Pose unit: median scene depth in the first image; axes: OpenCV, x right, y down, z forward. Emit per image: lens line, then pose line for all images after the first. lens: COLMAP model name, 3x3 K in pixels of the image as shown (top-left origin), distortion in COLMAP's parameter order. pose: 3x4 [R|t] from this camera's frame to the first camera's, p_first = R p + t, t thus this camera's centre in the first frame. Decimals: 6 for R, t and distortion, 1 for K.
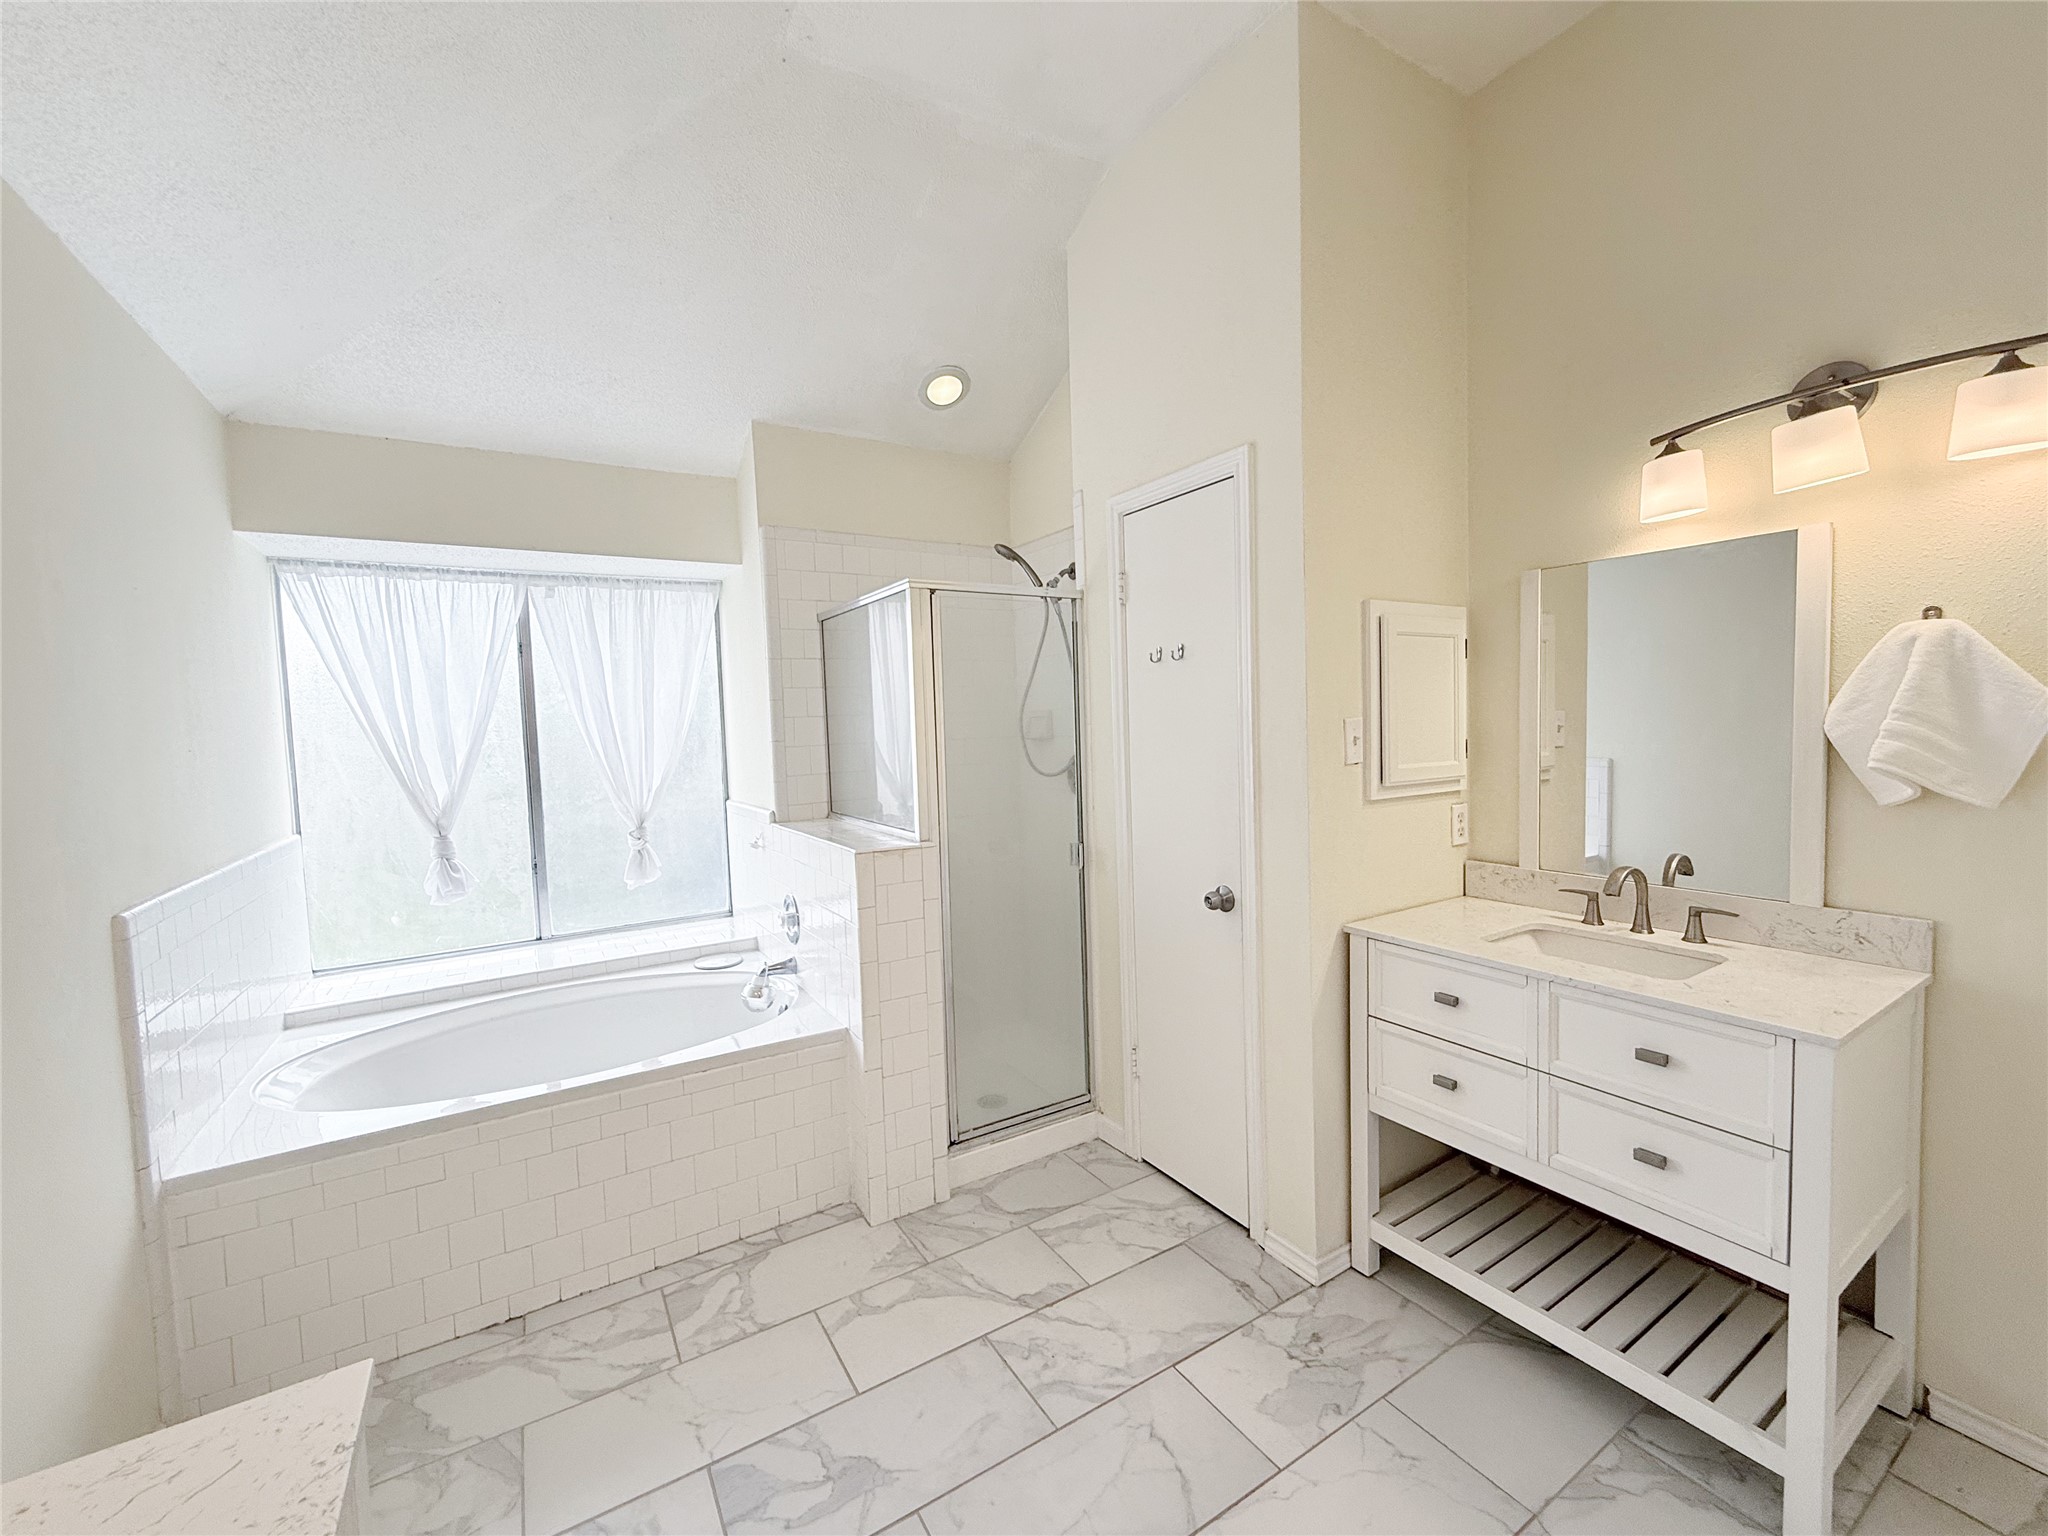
lens RADIAL K [[832.0, 0, 1026.9], [0, 832.0, 765.7], [0, 0, 1]] dist [0.002519, 0.000247]
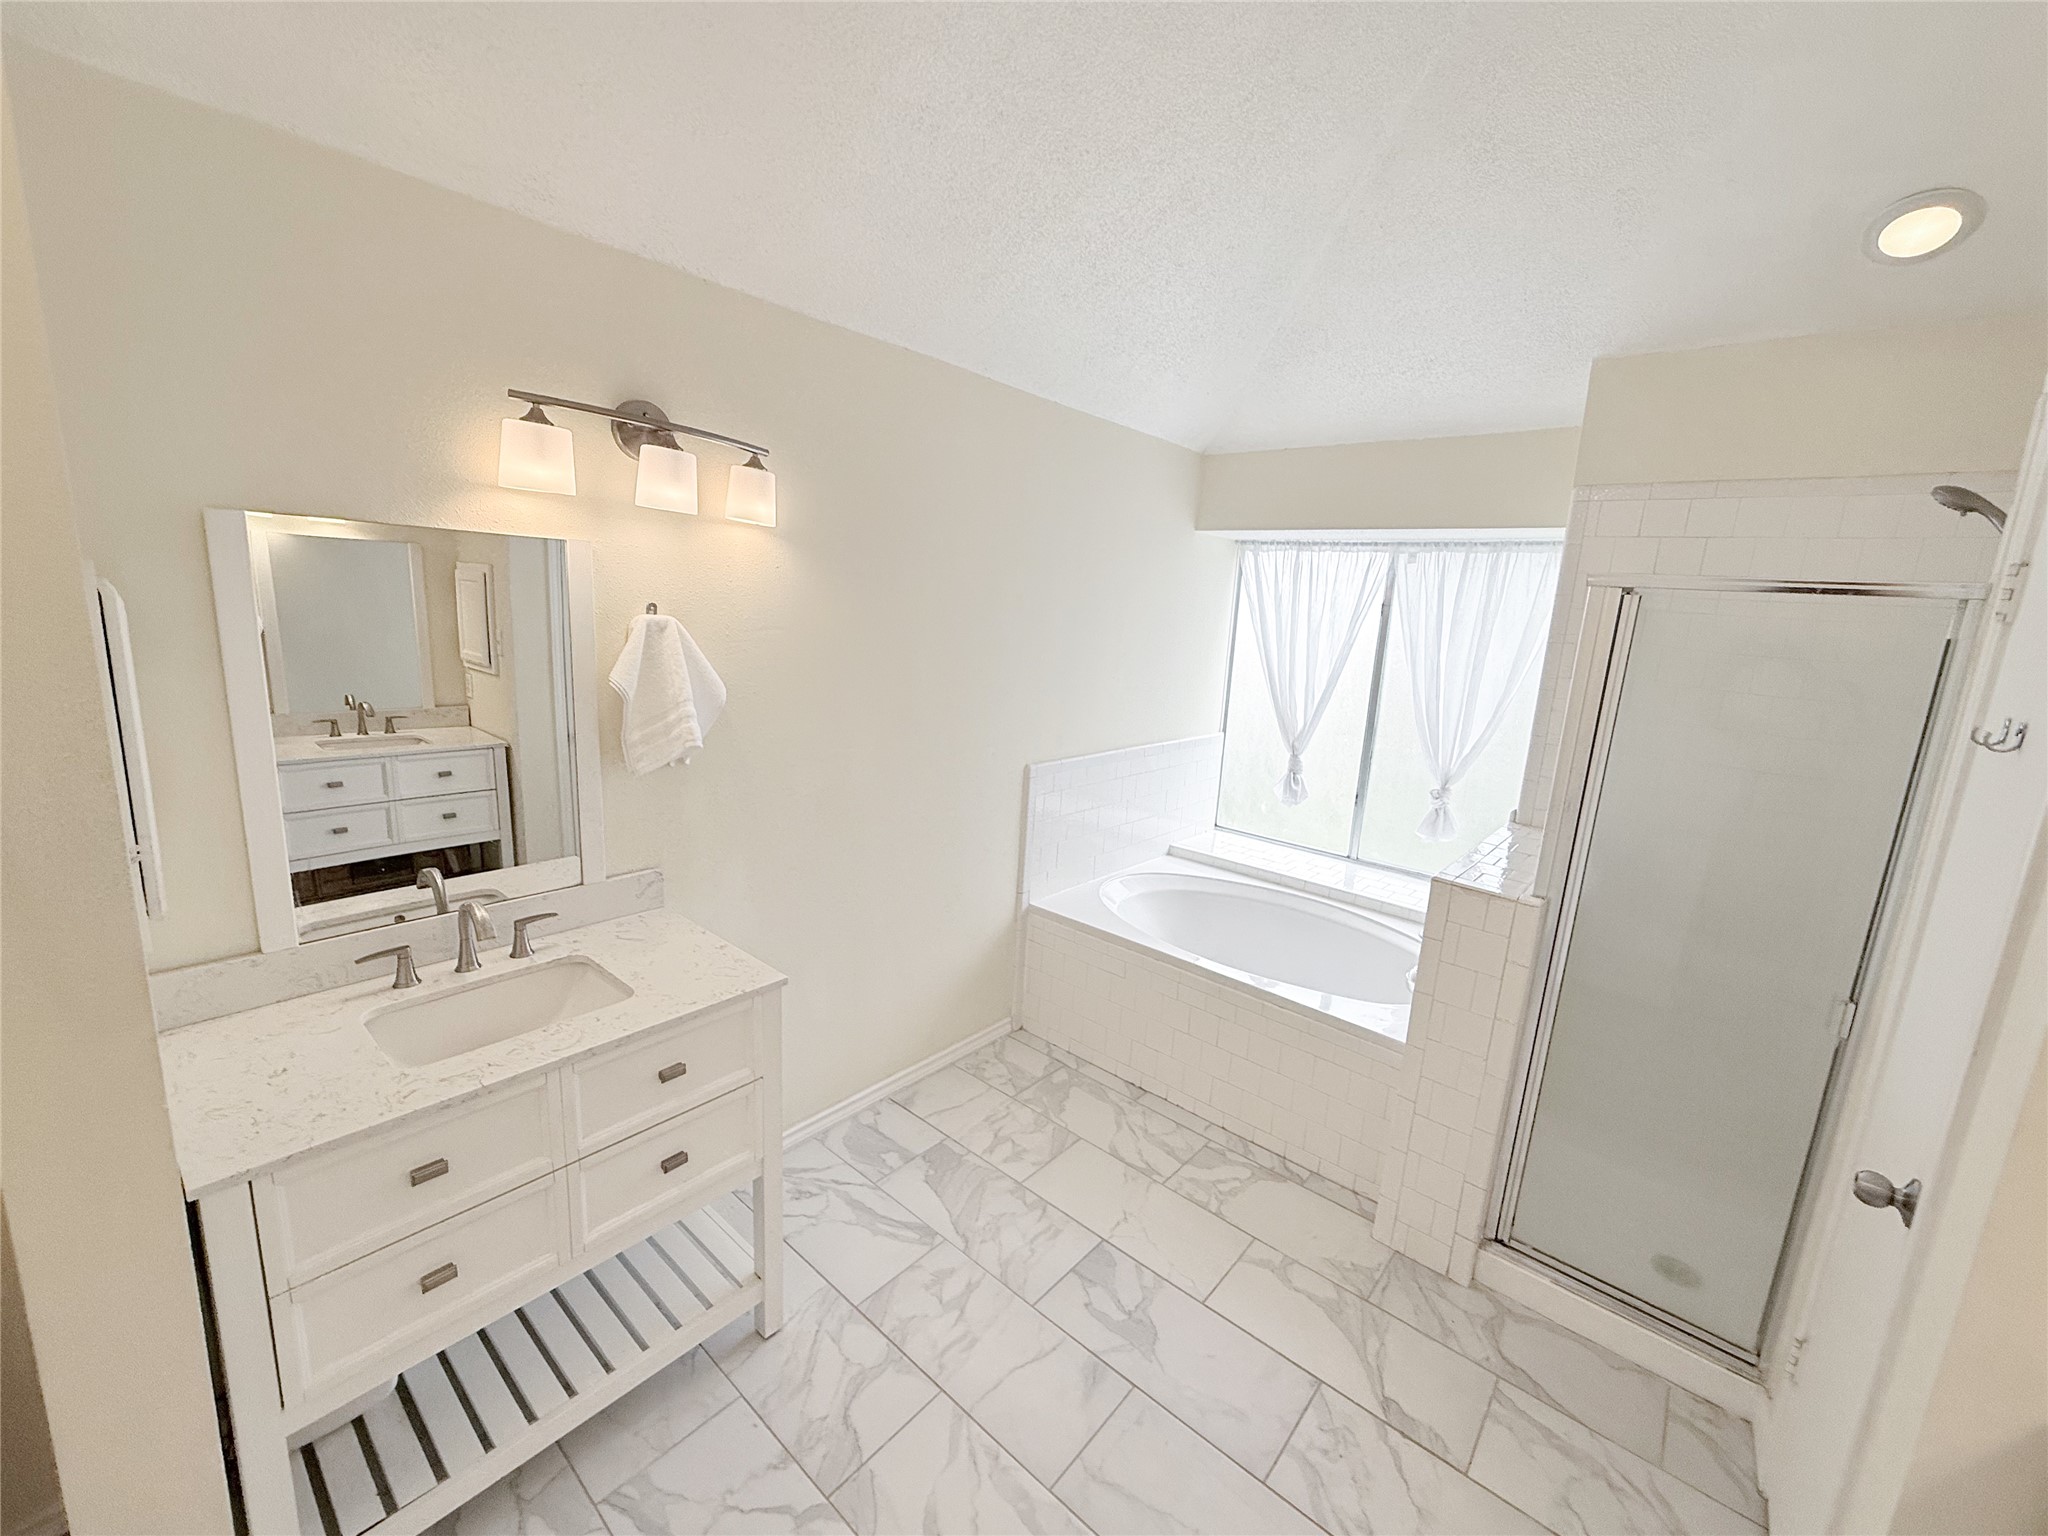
lens RADIAL K [[832.0, 0, 1026.9], [0, 832.0, 765.7], [0, 0, 1]] dist [0.002519, 0.000247]
pose [[0.305123, 0.235008, -0.922860, 0.515059], [-0.123149, 0.970673, 0.206467, -0.162436], [0.944317, 0.050652, 0.325116, 0.277242]]
